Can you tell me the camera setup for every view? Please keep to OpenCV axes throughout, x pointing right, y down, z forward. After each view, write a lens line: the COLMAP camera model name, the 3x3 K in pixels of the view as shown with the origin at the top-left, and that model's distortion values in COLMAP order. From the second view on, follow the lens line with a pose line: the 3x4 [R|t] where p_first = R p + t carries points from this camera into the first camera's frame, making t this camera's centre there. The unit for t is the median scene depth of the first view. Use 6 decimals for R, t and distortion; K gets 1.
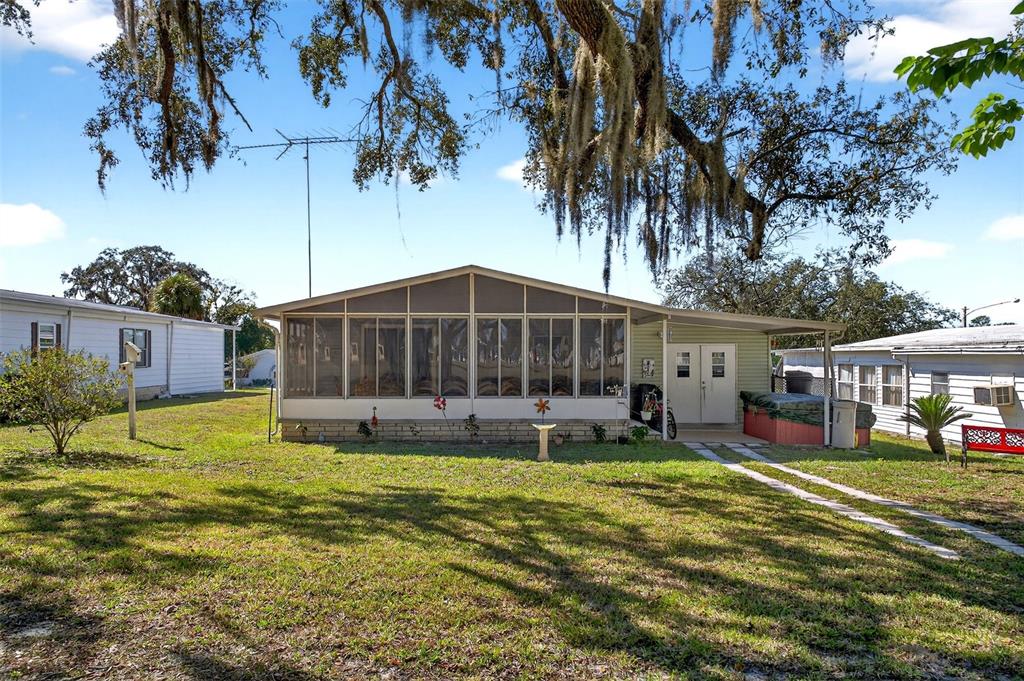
lens RADIAL K [[741.0, 0, 530.7], [0, 741.0, 343.7], [0, 0, 1]] dist [0.003035, 0.000354]
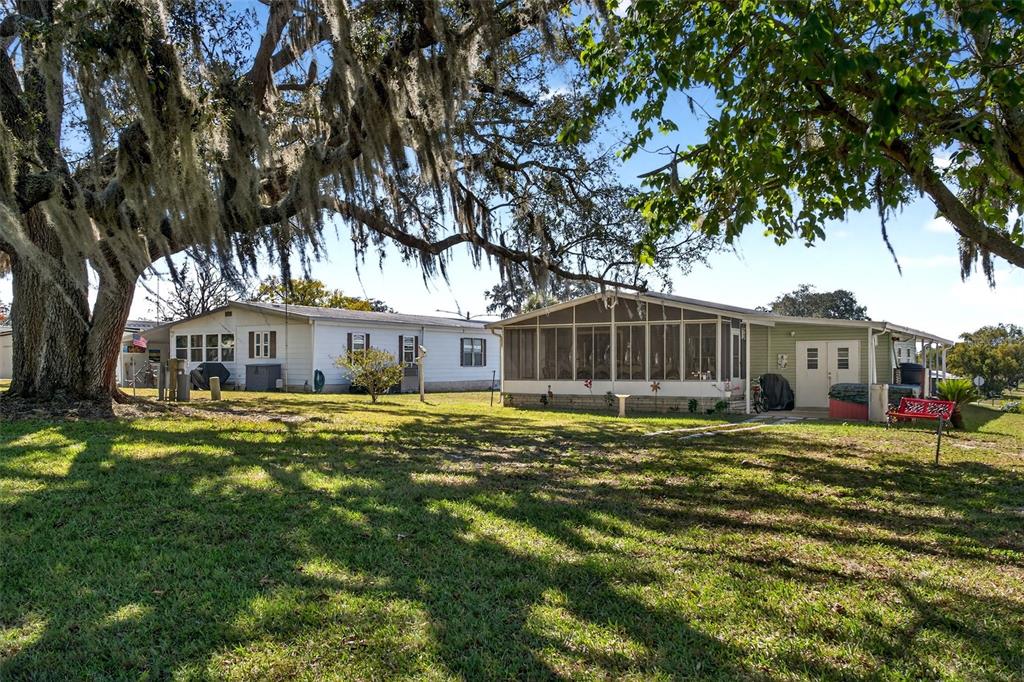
lens RADIAL K [[893.3, 0, 512.0], [0, 893.3, 341.0], [0, 0, 1]] dist [0.004722, 0.015274]
pose [[0.836694, -0.019132, -0.547336, 0.714722], [0.012242, 0.999793, -0.016234, 0.021157], [0.547534, 0.006882, 0.836755, -0.574964]]
